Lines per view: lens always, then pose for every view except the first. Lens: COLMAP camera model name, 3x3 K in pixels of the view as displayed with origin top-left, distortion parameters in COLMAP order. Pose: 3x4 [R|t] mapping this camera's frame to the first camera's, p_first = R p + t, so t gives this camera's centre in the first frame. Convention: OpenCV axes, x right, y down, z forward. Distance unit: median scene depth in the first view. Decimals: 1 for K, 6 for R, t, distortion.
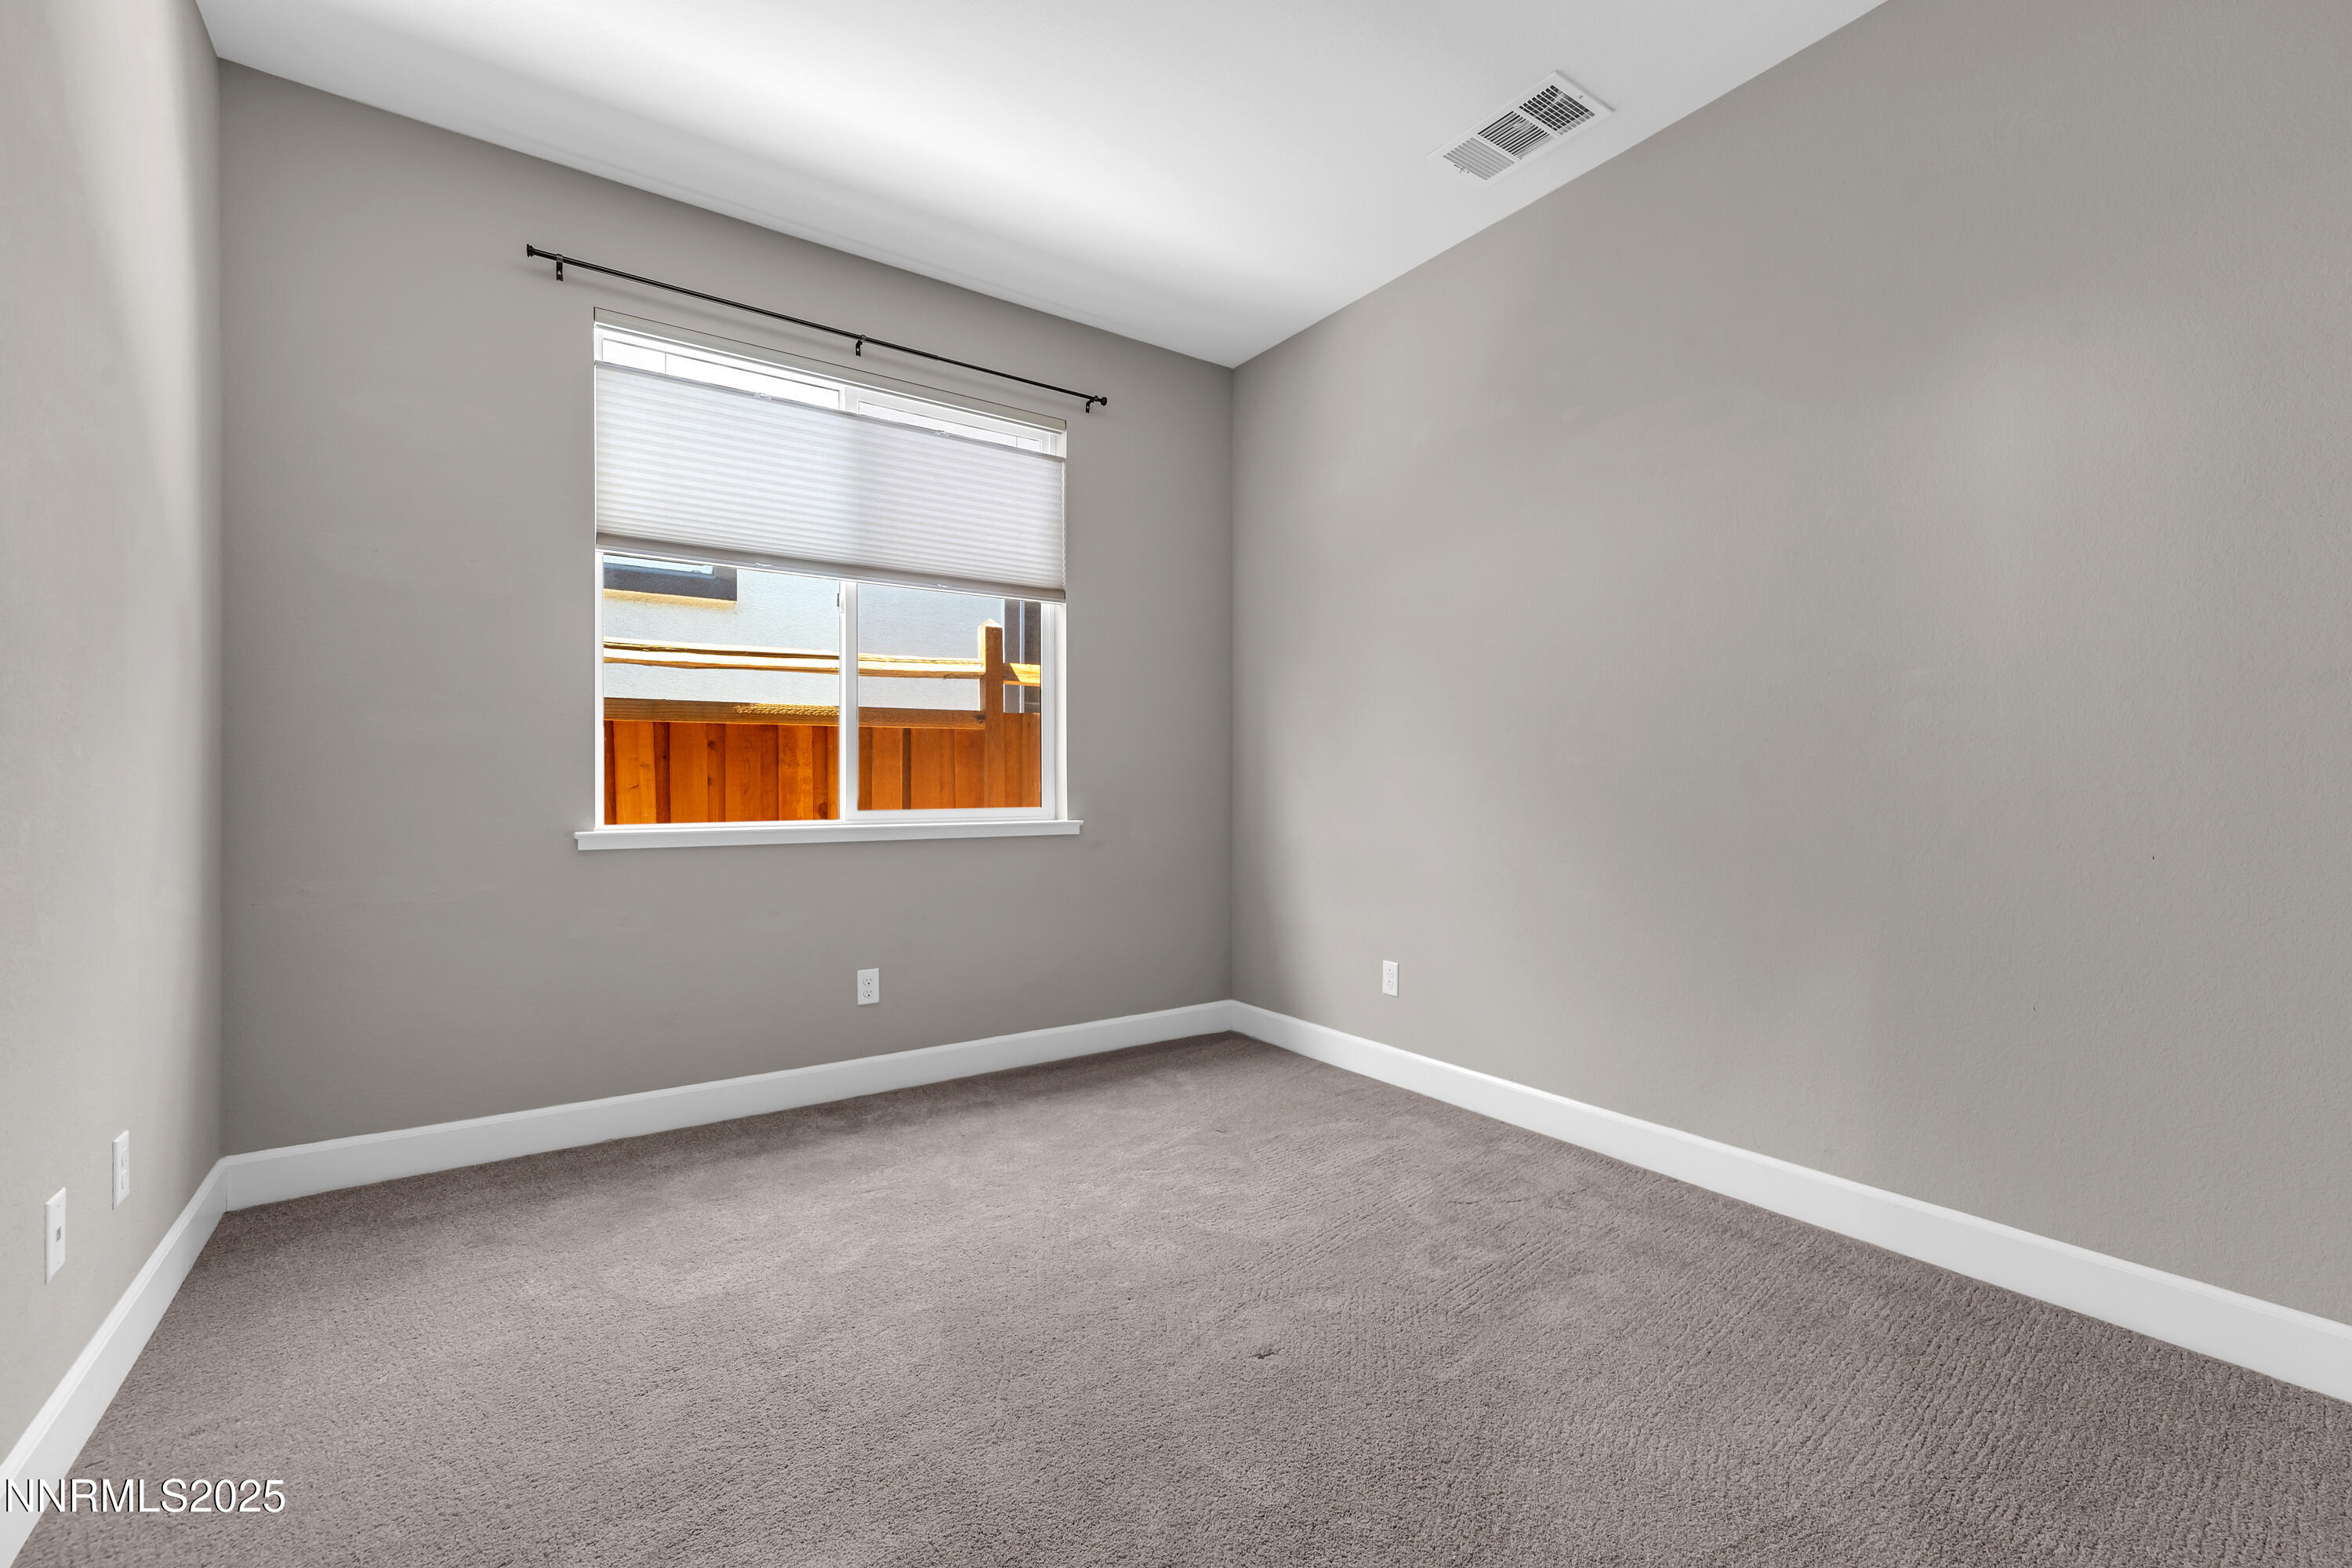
lens RADIAL K [[984.5, 0, 1176.0], [0, 984.5, 784.0], [0, 0, 1]] dist [0.001043, 0.000100]
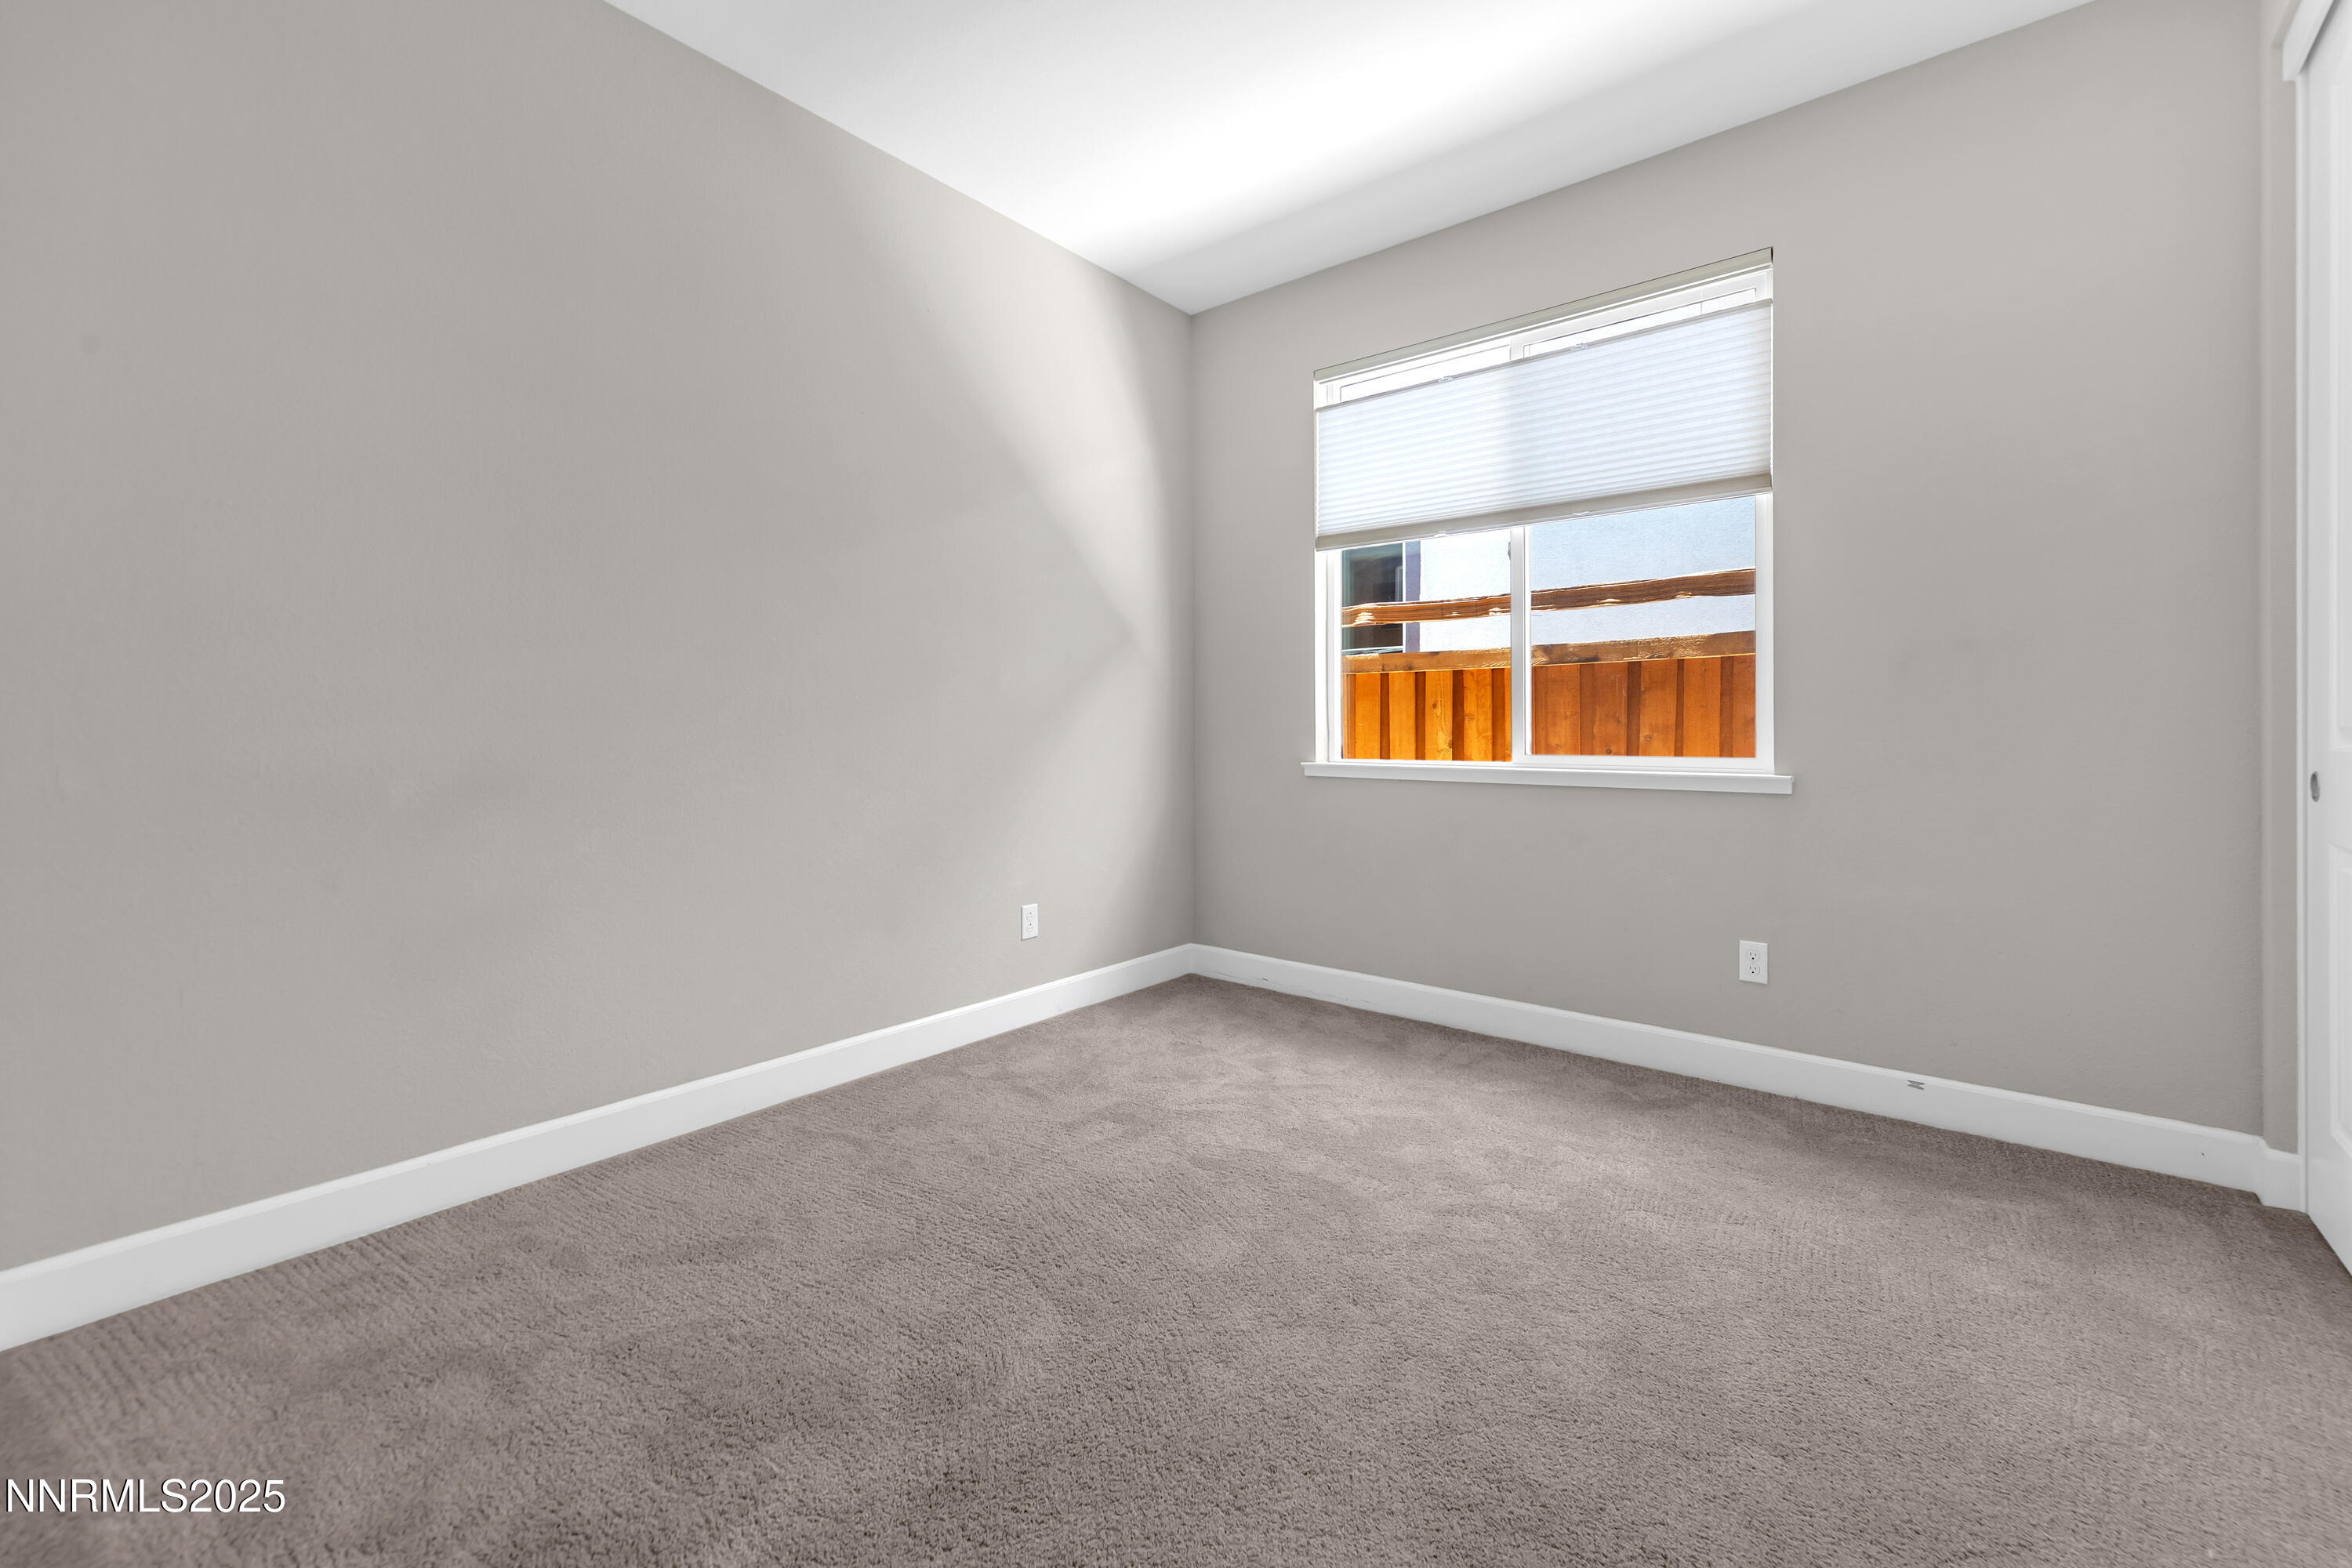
lens RADIAL K [[1012.1, 0, 1191.0], [0, 1012.1, 718.8], [0, 0, 1]] dist [0.017260, 0.000209]
pose [[0.271072, -0.003594, -0.962552, 0.573329], [-0.001510, 0.999990, -0.004159, -0.003828], [0.962558, 0.002581, 0.271063, 0.391515]]
